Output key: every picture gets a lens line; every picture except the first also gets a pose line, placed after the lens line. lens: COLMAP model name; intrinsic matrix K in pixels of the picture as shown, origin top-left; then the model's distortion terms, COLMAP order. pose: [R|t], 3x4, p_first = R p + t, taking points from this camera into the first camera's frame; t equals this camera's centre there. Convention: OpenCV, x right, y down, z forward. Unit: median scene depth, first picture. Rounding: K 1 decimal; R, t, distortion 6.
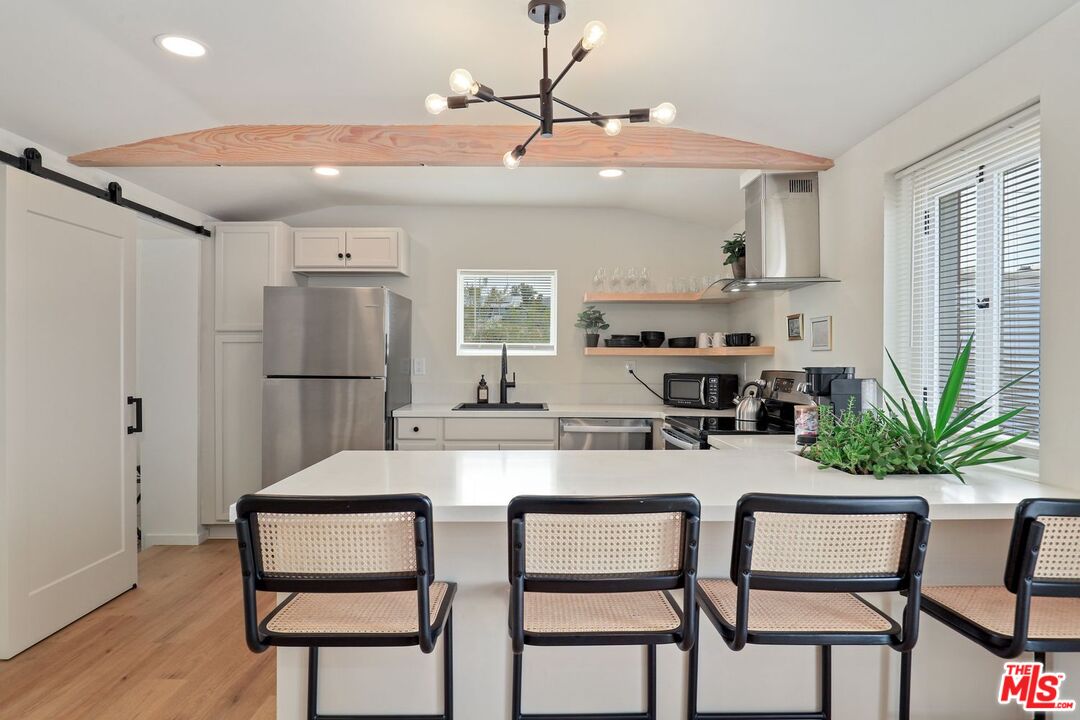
lens RADIAL K [[621.9, 0, 538.5], [0, 621.9, 356.7], [0, 0, 1]] dist [-0.005134, -0.000081]
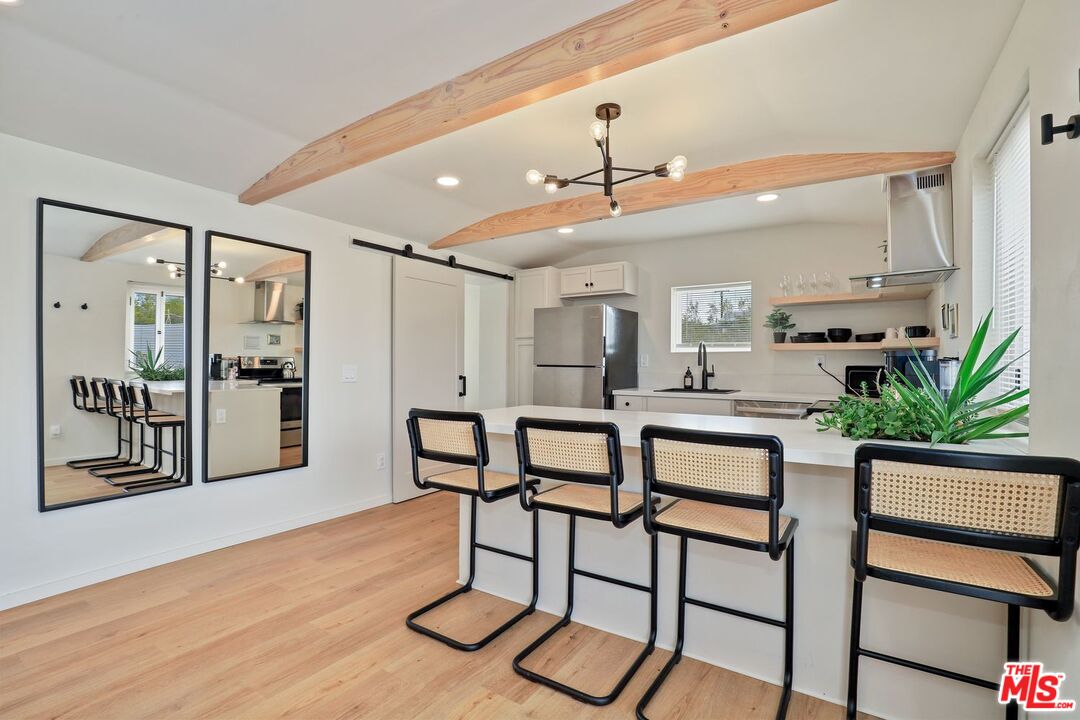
lens RADIAL K [[496.2, 0, 538.9], [0, 496.2, 365.0], [0, 0, 1]] dist [-0.028533, -0.000718]
pose [[0.830045, 0.001017, -0.557696, 0.262281], [0.001560, 0.999990, 0.004145, 0.024059], [0.557694, -0.004311, 0.830035, -0.040650]]
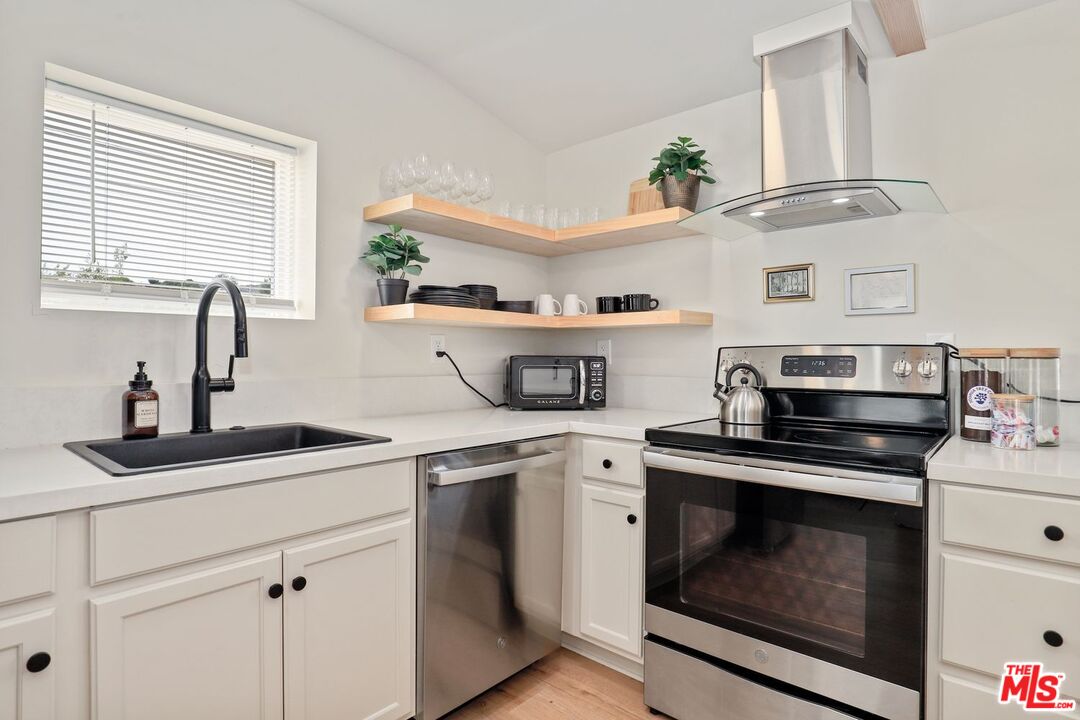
lens RADIAL K [[566.3, 0, 541.8], [0, 566.3, 349.6], [0, 0, 1]] dist [-0.005122, 0.000506]
pose [[0.661337, 0.002120, 0.750086, -0.213618], [-0.003532, 0.999994, 0.000288, 0.024007], [-0.750080, -0.002840, 0.661341, 0.679785]]
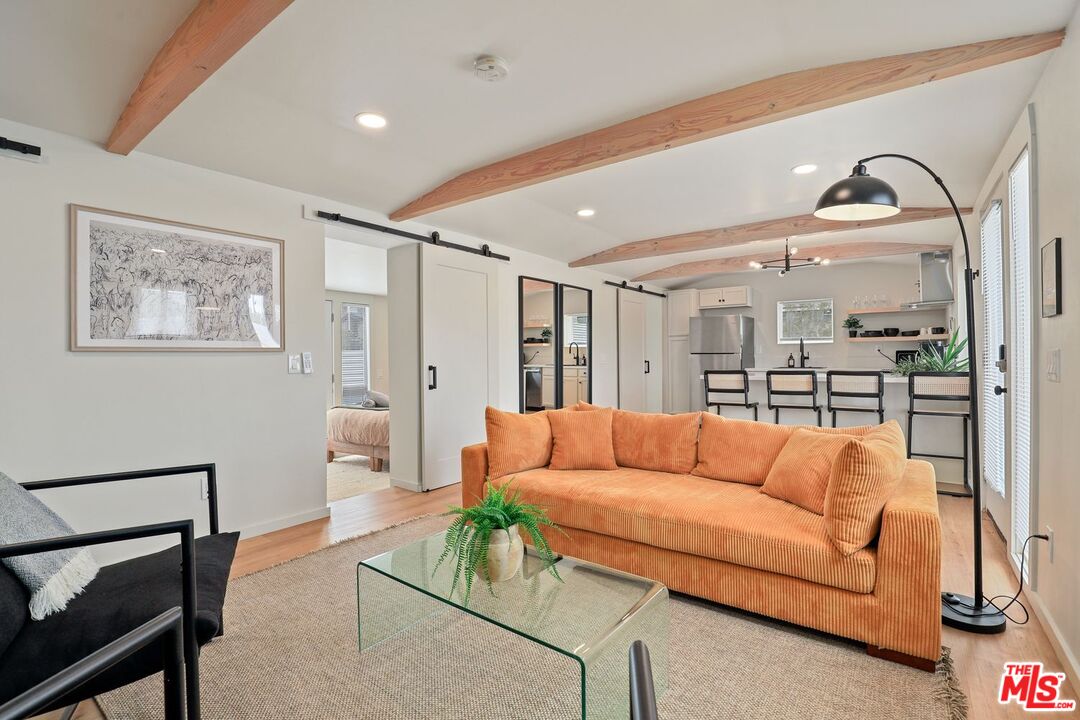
lens RADIAL K [[496.2, 0, 541.1], [0, 496.2, 358.3], [0, 0, 1]] dist [-0.028533, -0.000718]
pose [[0.801521, -0.009272, -0.597894, 0.250050], [0.013447, 0.999906, 0.002521, 0.035697], [0.597815, -0.010061, 0.801571, -0.894483]]
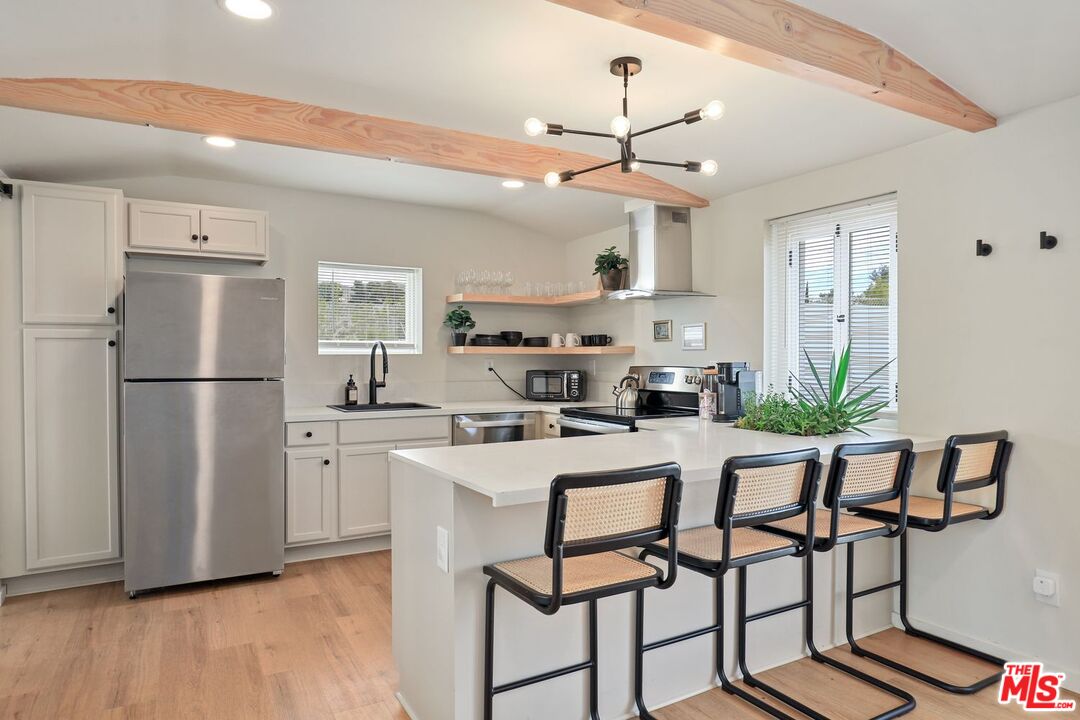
lens RADIAL K [[647.8, 0, 543.0], [0, 647.8, 369.3], [0, 0, 1]] dist [-0.007777, 0.003003]
pose [[0.871196, -0.015358, 0.490696, -0.367870], [0.003711, 0.999688, 0.024701, -0.002822], [-0.490922, -0.019699, 0.870981, -0.007986]]
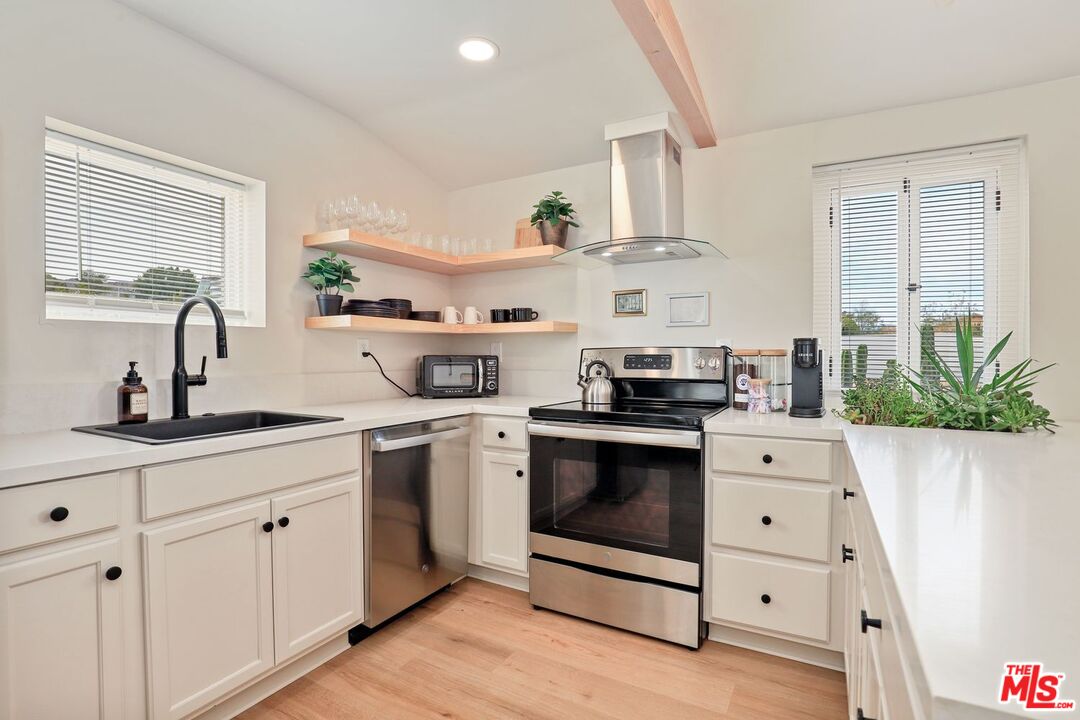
lens RADIAL K [[521.9, 0, 534.4], [0, 521.9, 361.7], [0, 0, 1]] dist [-0.004369, 0.000279]
pose [[0.499196, -0.019221, 0.866276, -0.320353], [-0.001785, 0.999729, 0.023210, 0.022344], [-0.866487, -0.013133, 0.499027, 0.622126]]
